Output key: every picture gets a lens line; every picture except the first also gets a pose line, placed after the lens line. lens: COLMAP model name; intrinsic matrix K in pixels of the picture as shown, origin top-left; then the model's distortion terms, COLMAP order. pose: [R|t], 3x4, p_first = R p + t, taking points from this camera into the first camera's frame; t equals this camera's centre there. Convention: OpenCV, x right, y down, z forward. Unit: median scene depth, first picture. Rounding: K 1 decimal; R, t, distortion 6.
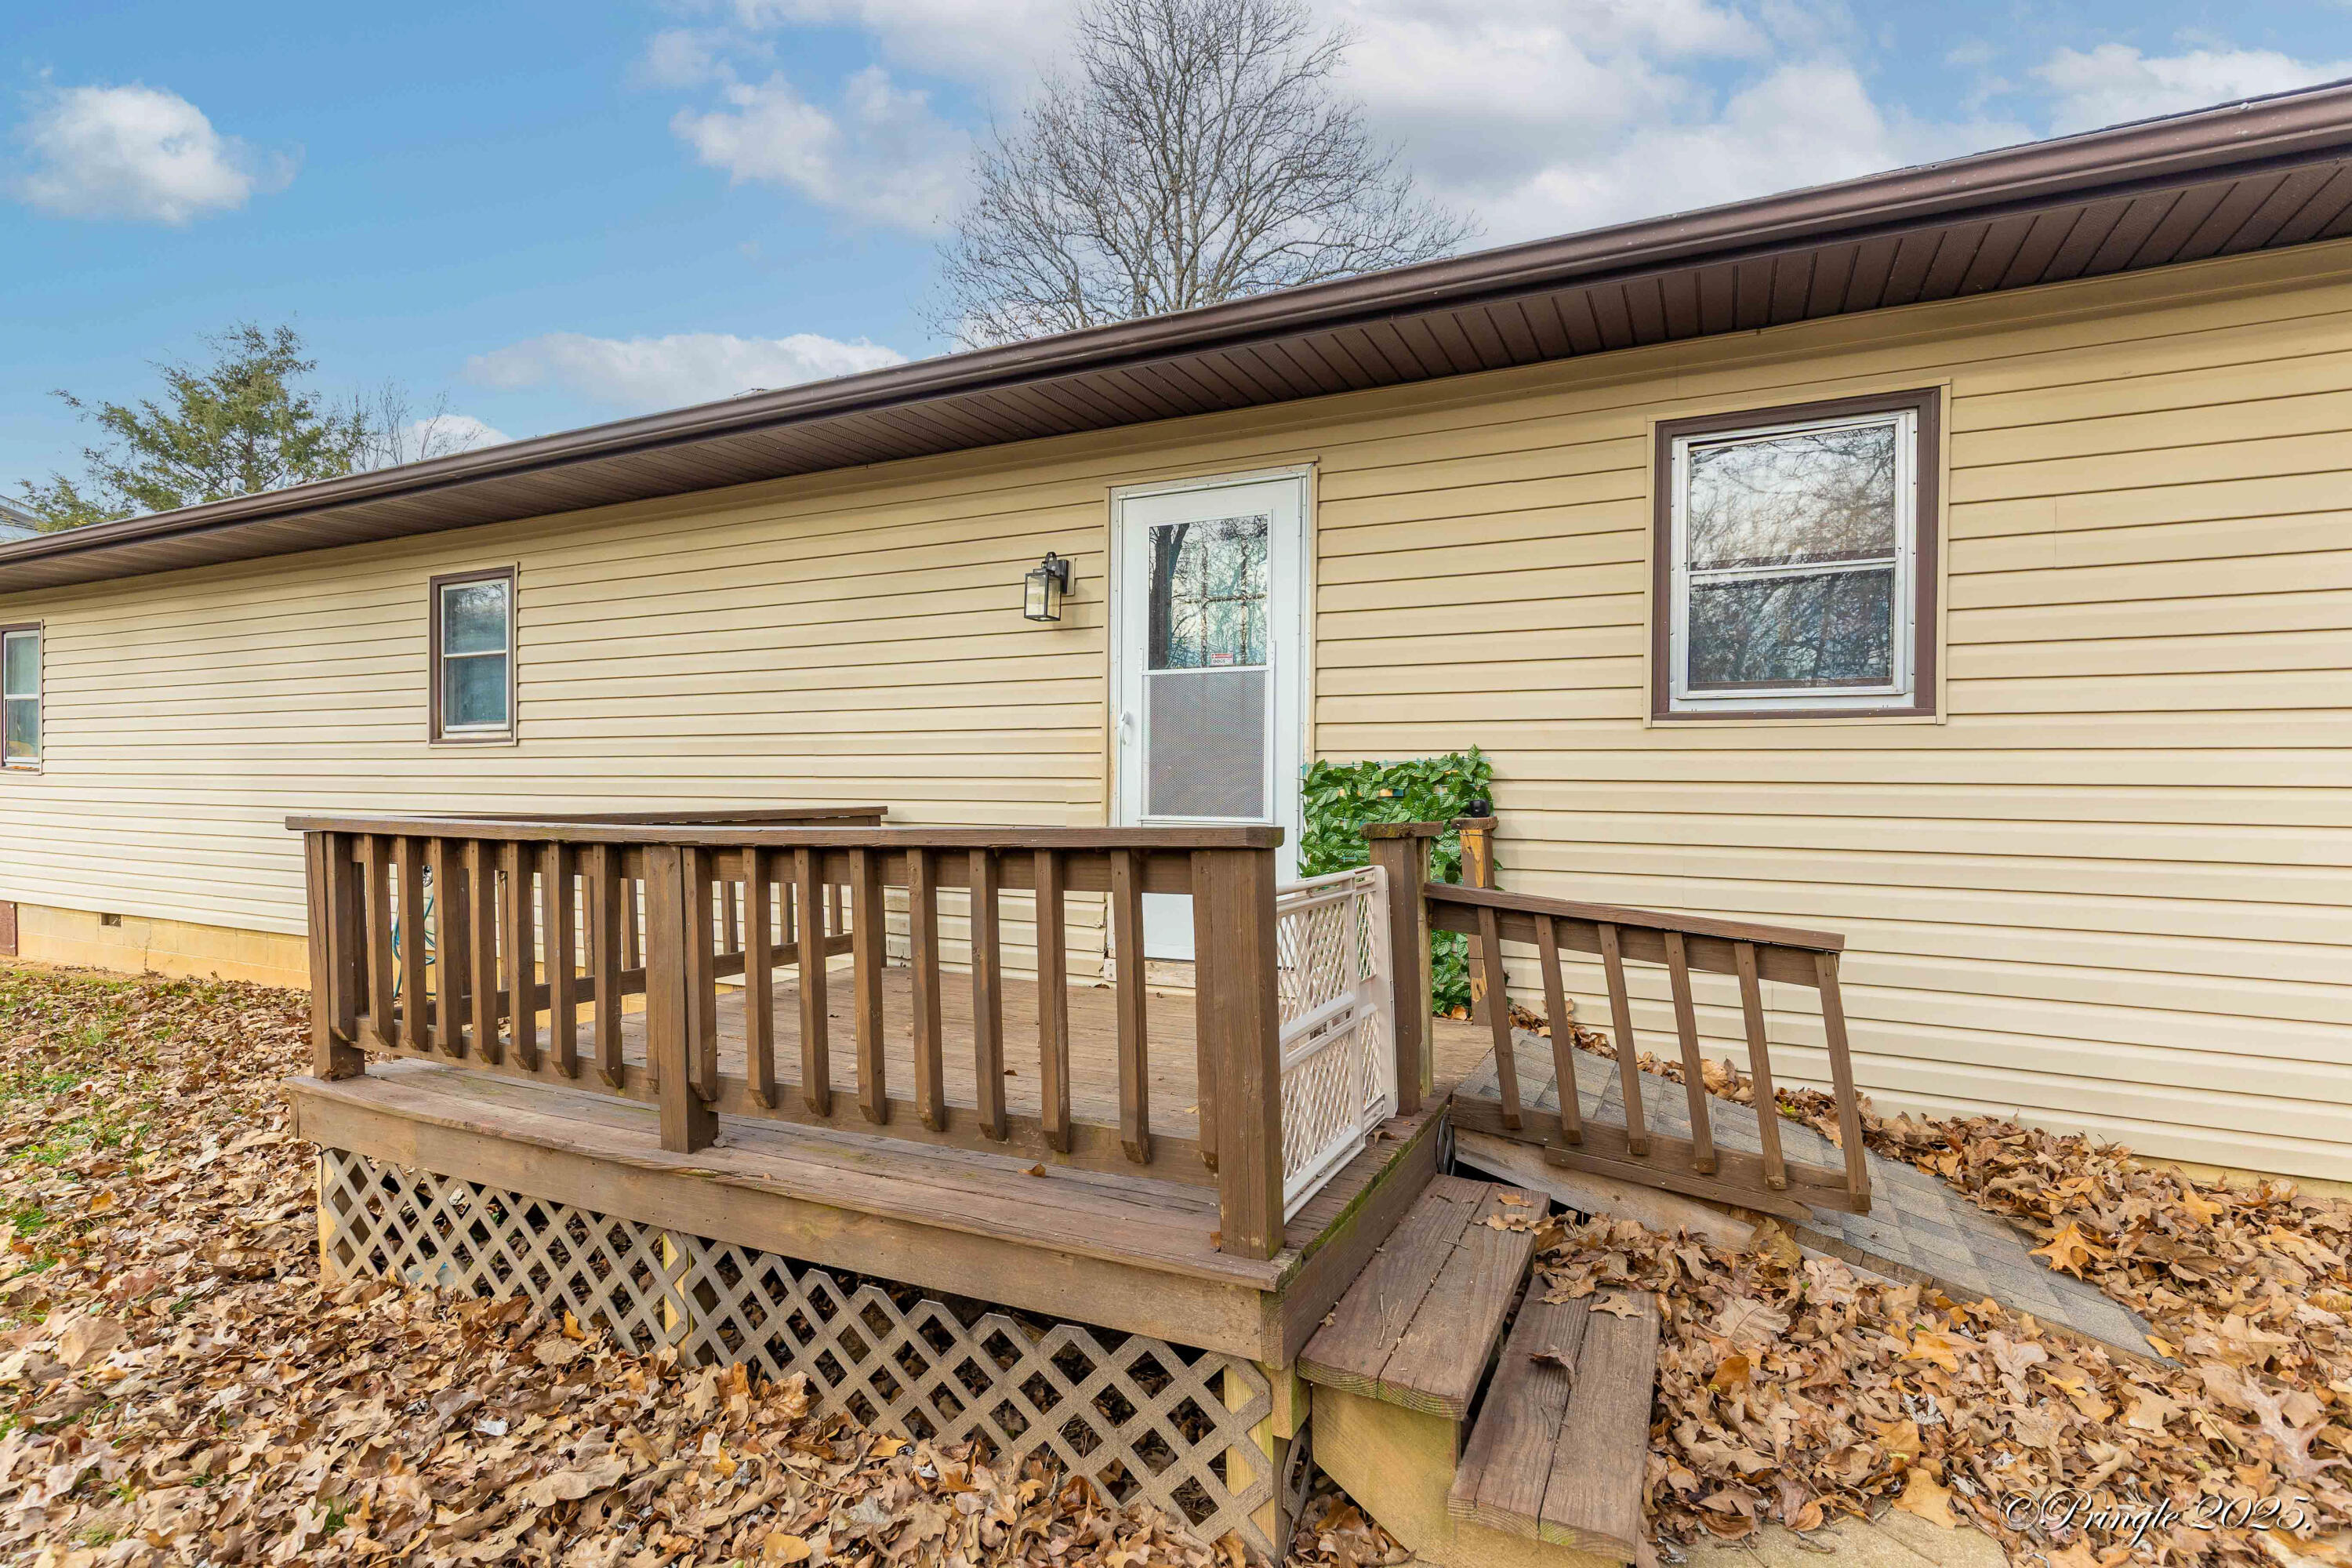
lens RADIAL K [[1108.5, 0, 1173.8], [0, 1108.5, 790.6], [0, 0, 1]] dist [0.001177, -0.000374]
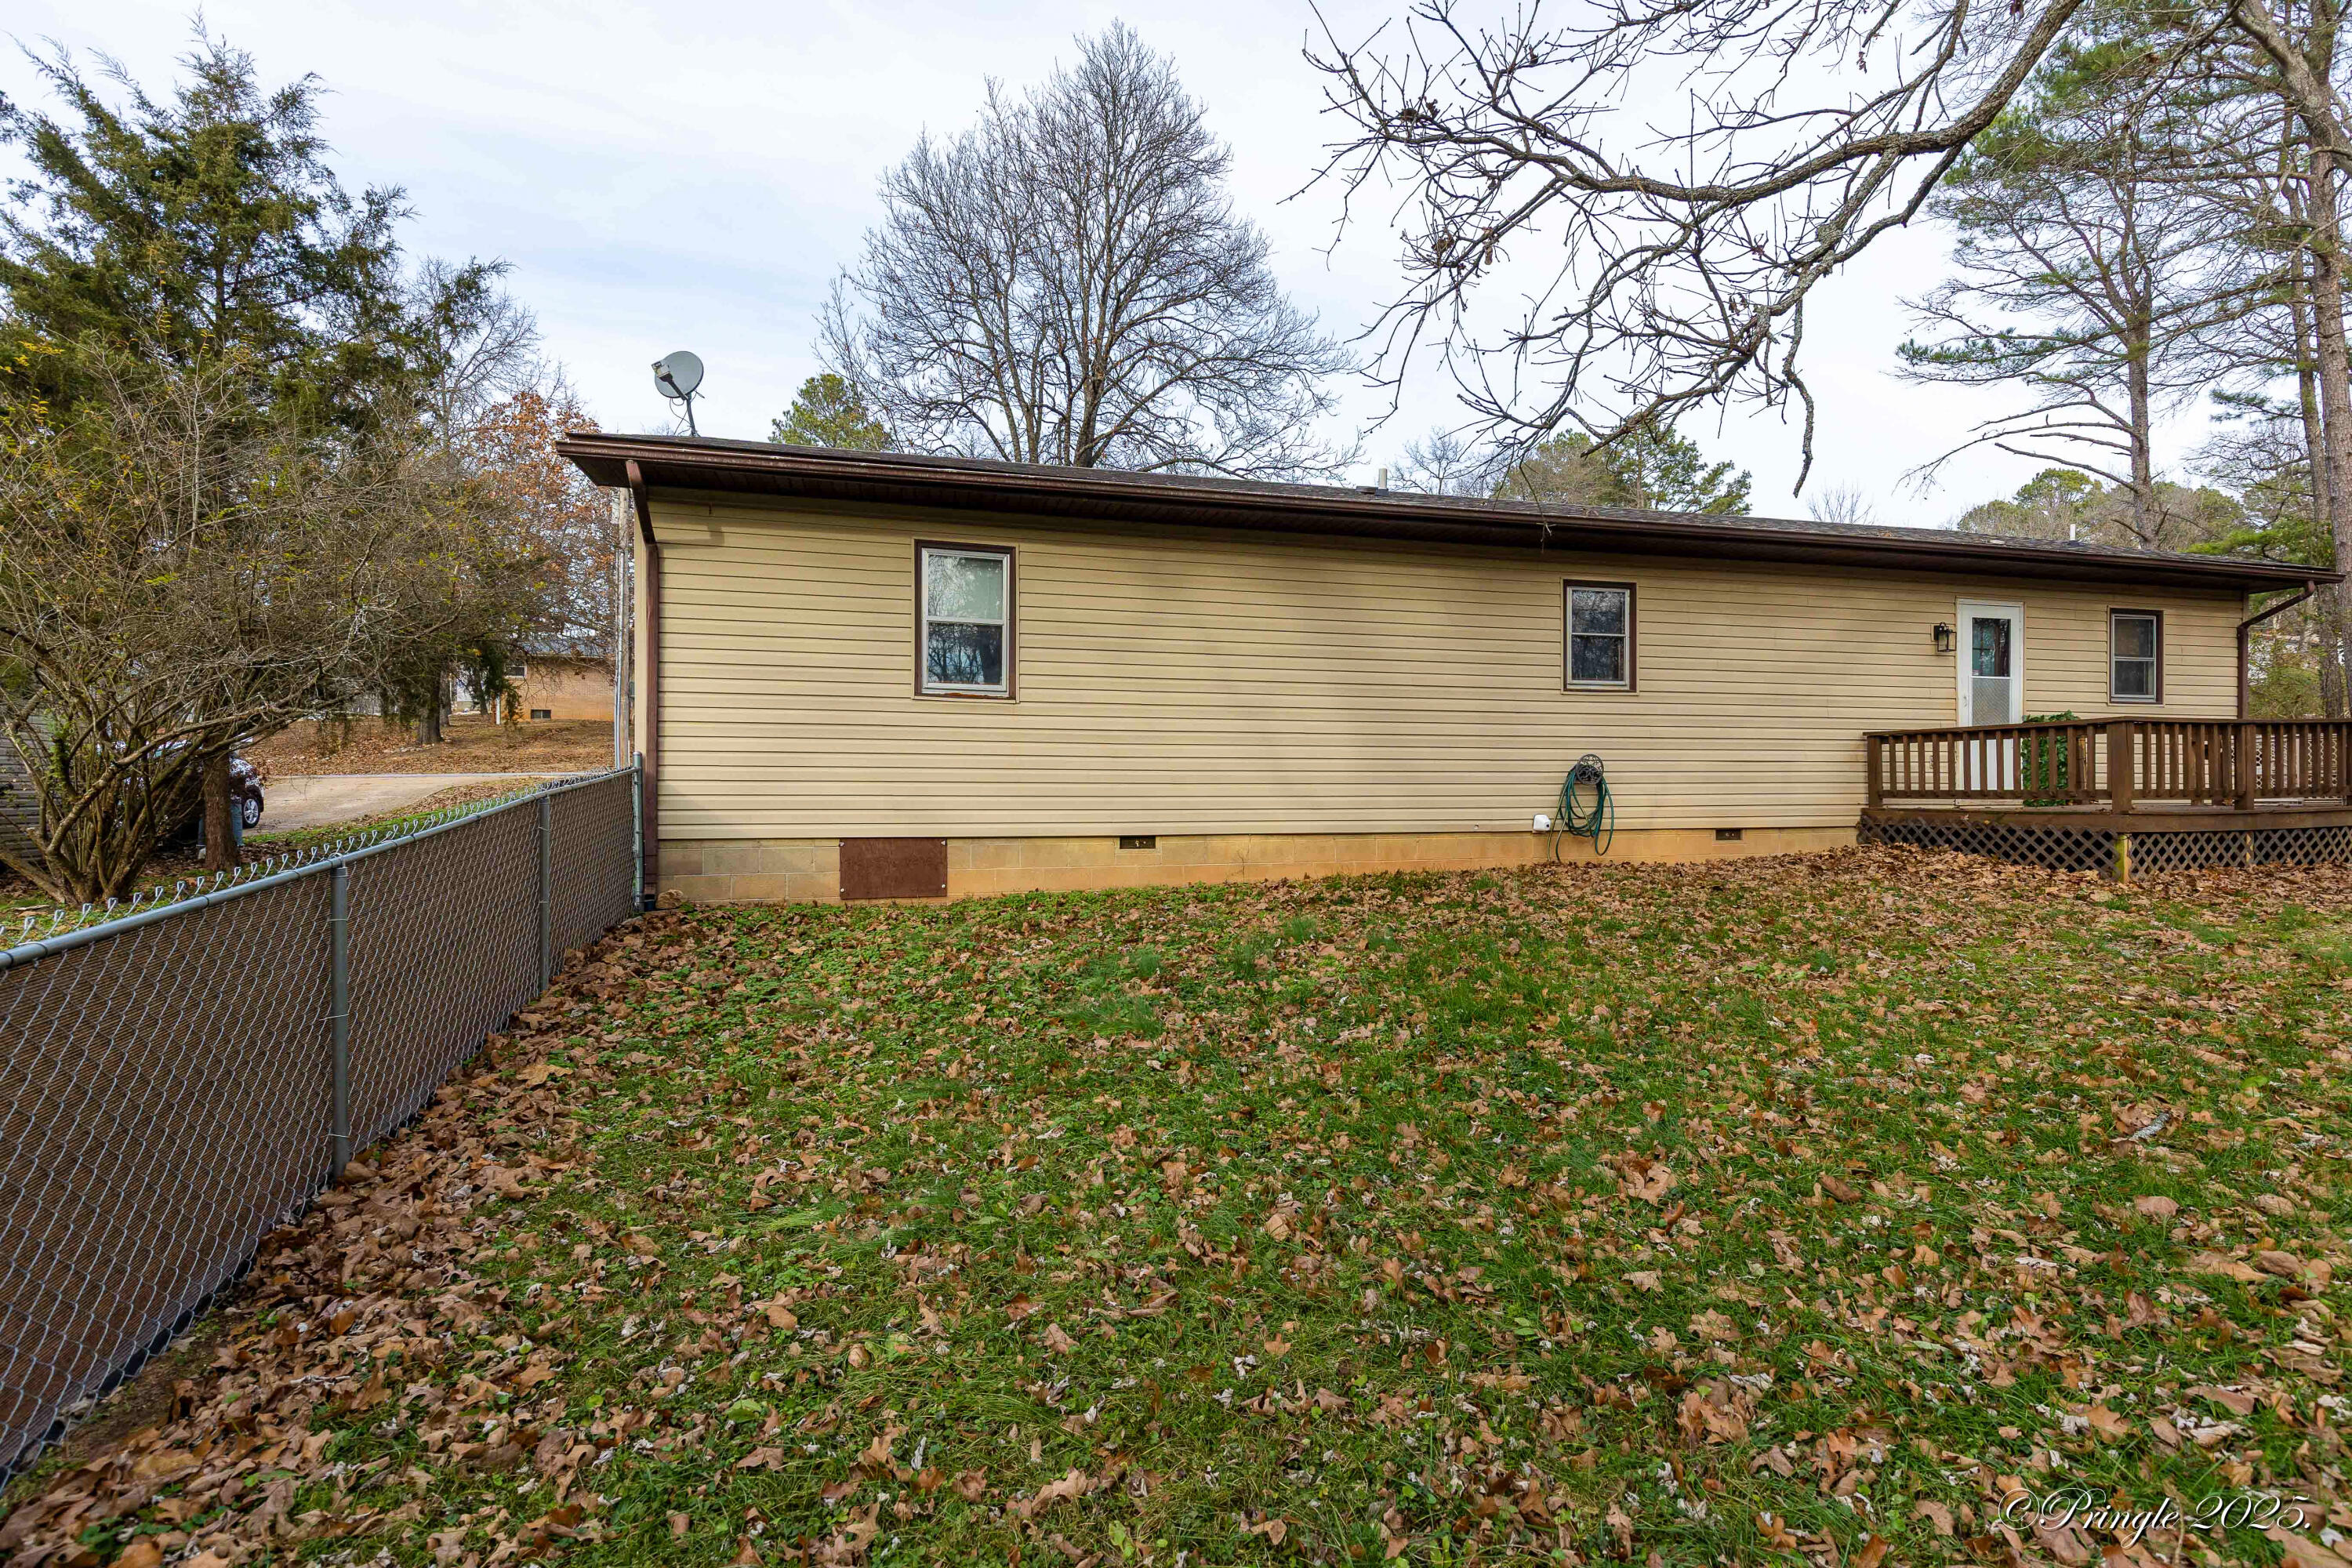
lens RADIAL K [[1049.1, 0, 1169.3], [0, 1049.1, 789.1], [0, 0, 1]] dist [-0.004418, -0.000435]
pose [[0.757627, -0.002735, 0.652683, -3.112398], [0.018881, 0.999665, -0.017728, 0.160804], [-0.652415, 0.025755, 0.757424, 0.456235]]
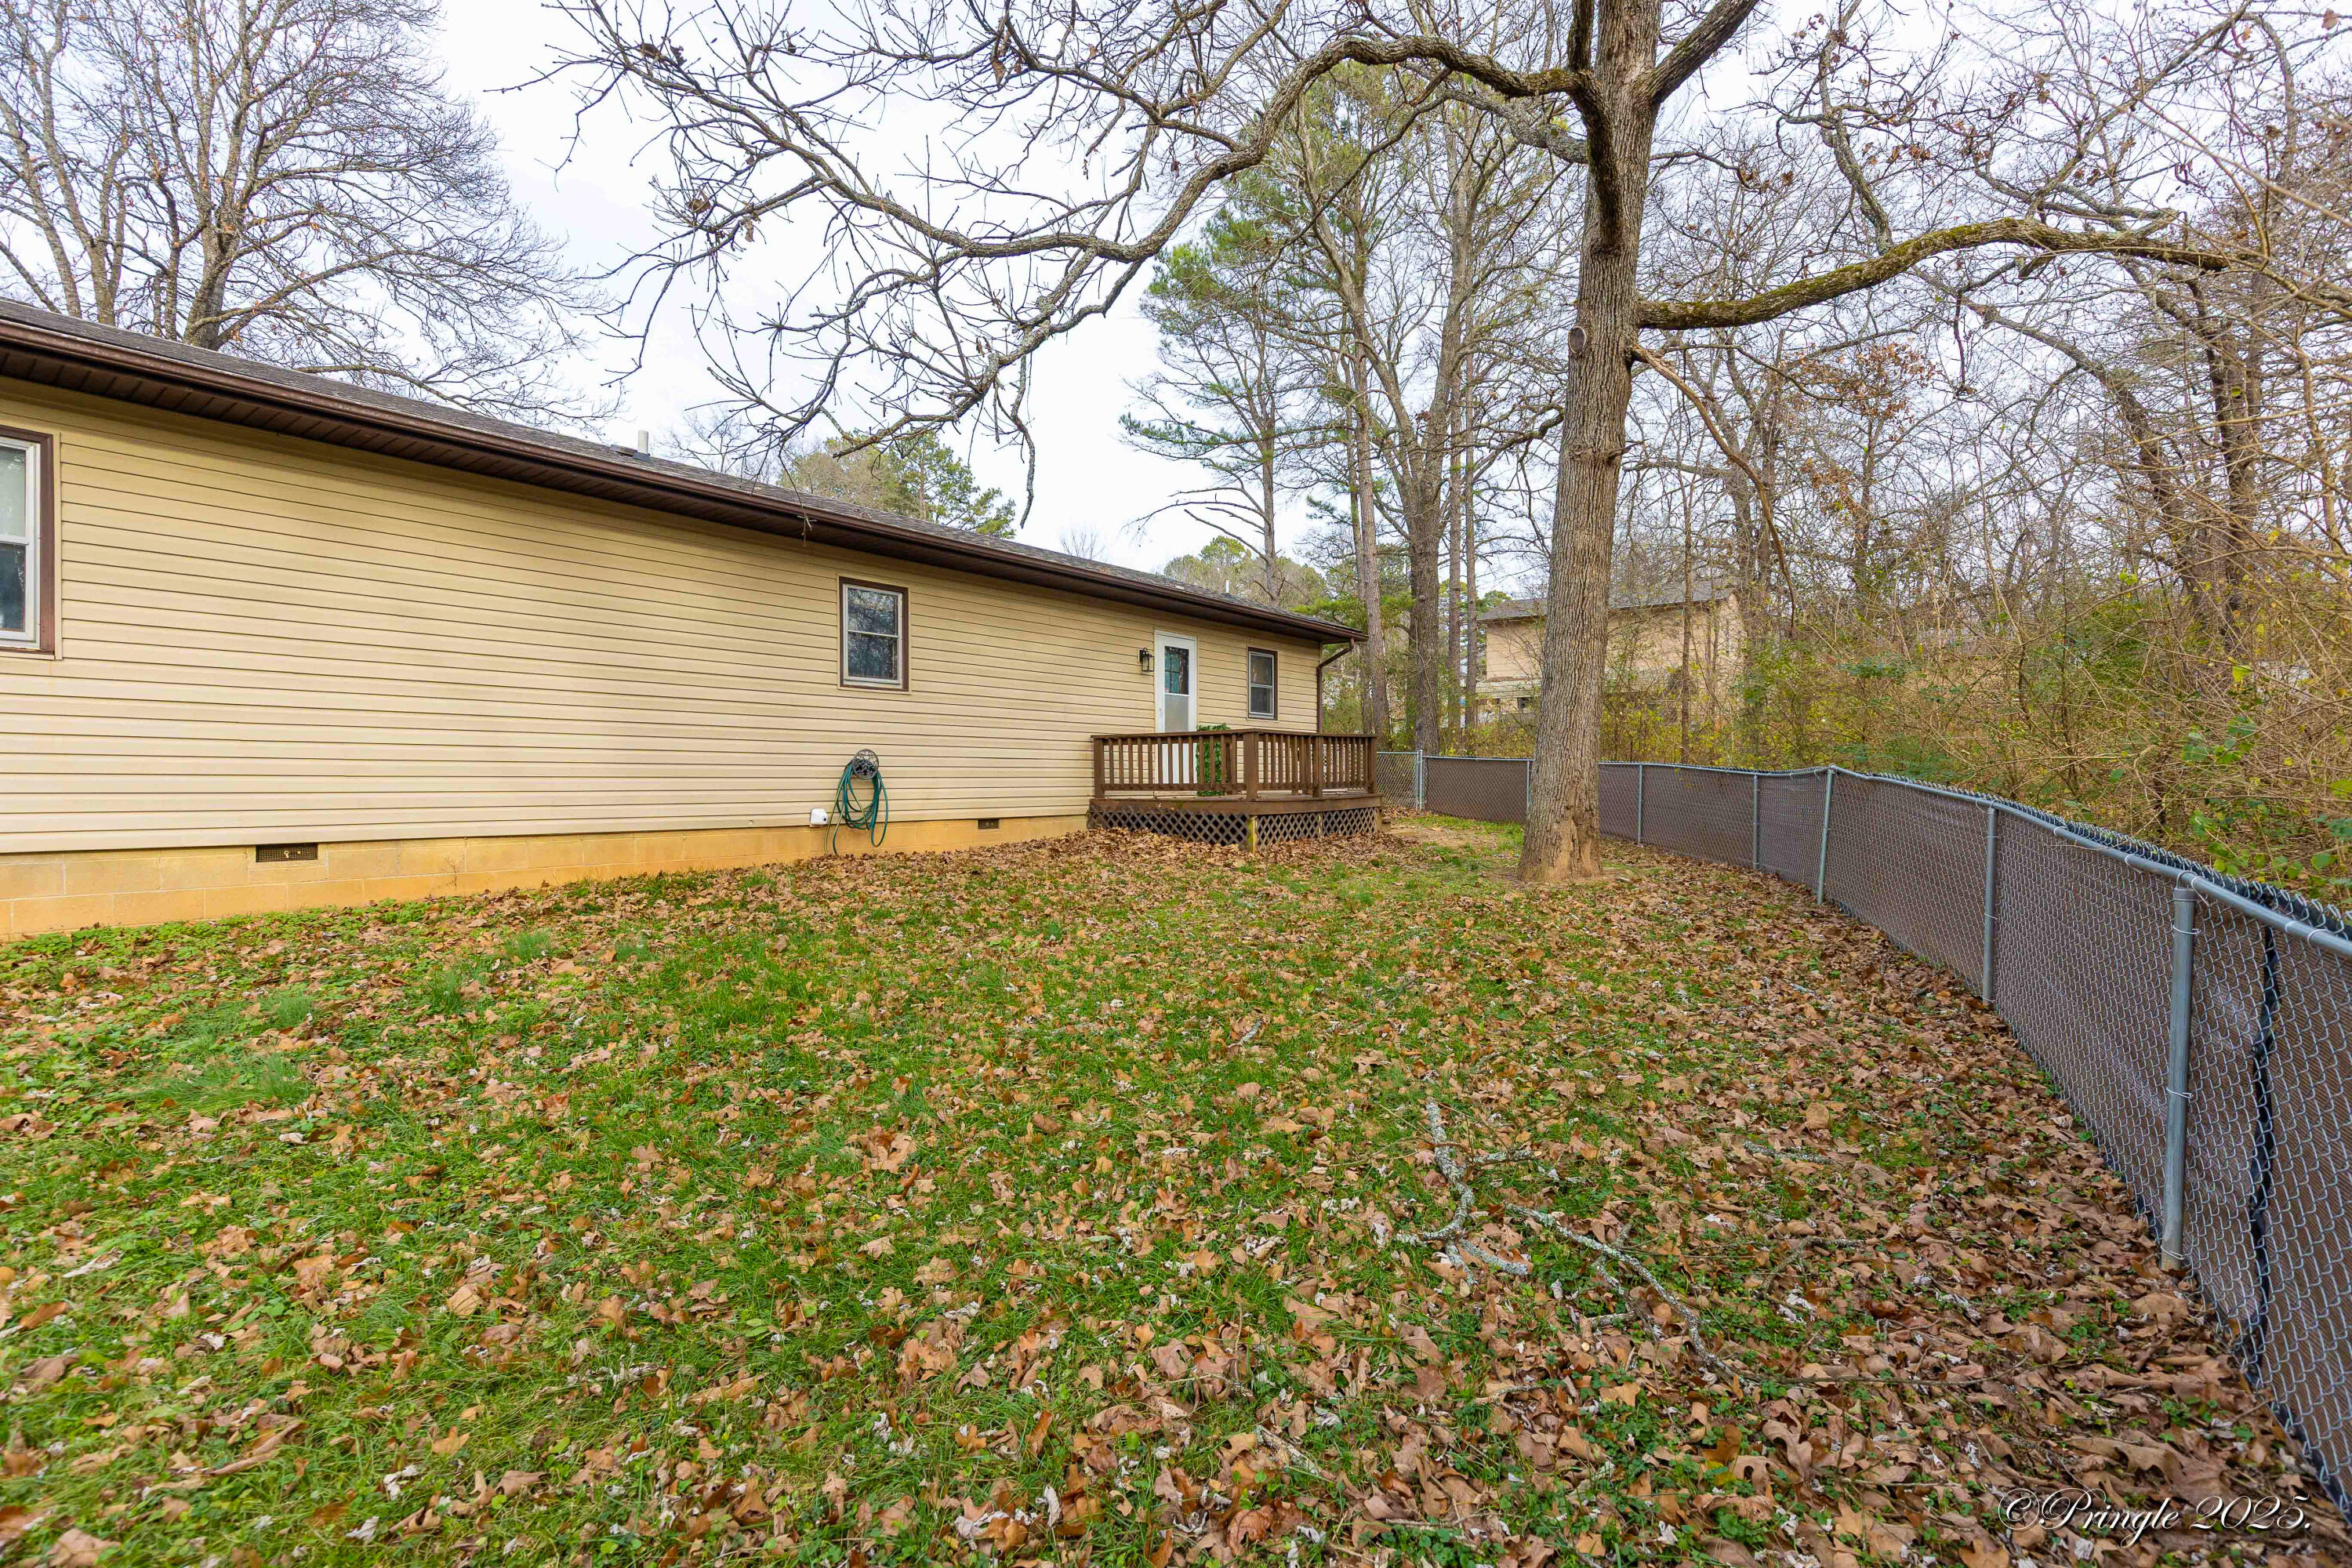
lens RADIAL K [[1054.0, 0, 1177.7], [0, 1054.0, 782.4], [0, 0, 1]] dist [0.000252, -0.000814]
pose [[0.198759, -0.002301, 0.980046, -3.105381], [0.026863, 0.999634, -0.003101, 0.162181], [-0.979680, 0.026943, 0.198748, 0.433792]]
